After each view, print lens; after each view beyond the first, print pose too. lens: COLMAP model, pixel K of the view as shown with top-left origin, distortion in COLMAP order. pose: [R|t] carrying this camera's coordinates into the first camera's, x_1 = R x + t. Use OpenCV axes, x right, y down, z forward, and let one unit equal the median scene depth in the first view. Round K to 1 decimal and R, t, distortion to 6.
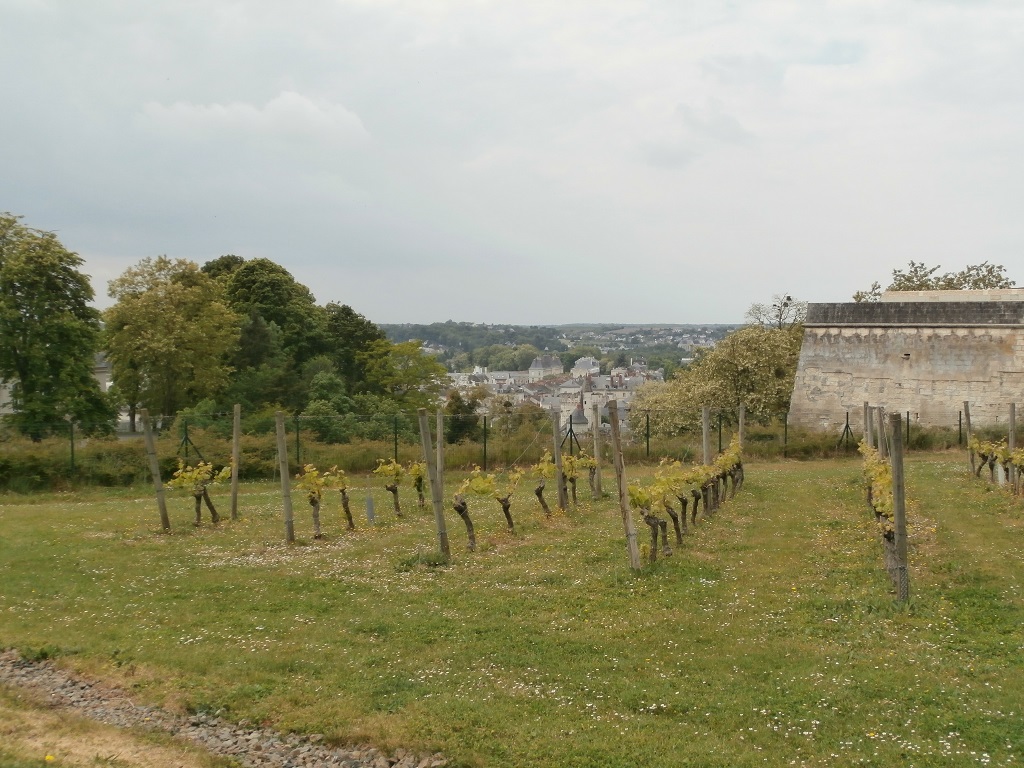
lens RADIAL K [[1378.9, 0, 512.0], [0, 1378.9, 384.0], [0, 0, 1]] dist [-0.027919, 0.002533]
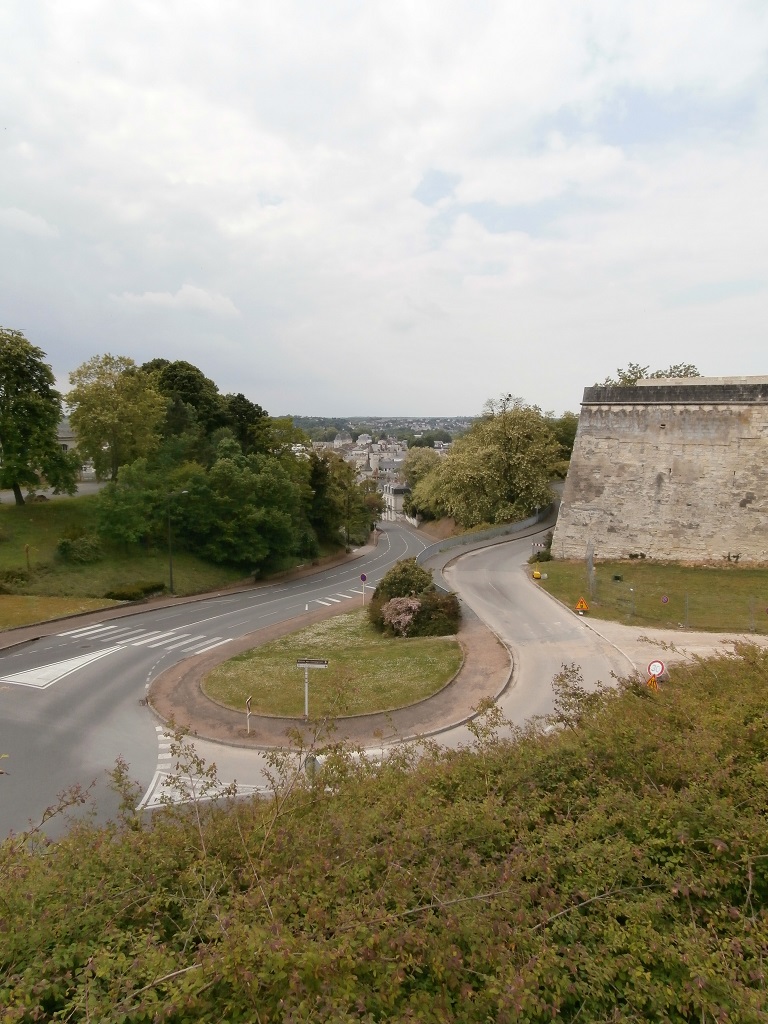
lens RADIAL K [[721.5, 0, 351.8], [0, 721.5, 540.2], [0, 0, 1]] dist [-0.021662, 0.002204]
pose [[0.999119, -0.004565, 0.041723, -0.039769], [-0.000714, 0.992077, 0.125626, 0.002046], [-0.041966, -0.125545, 0.991200, 0.249814]]
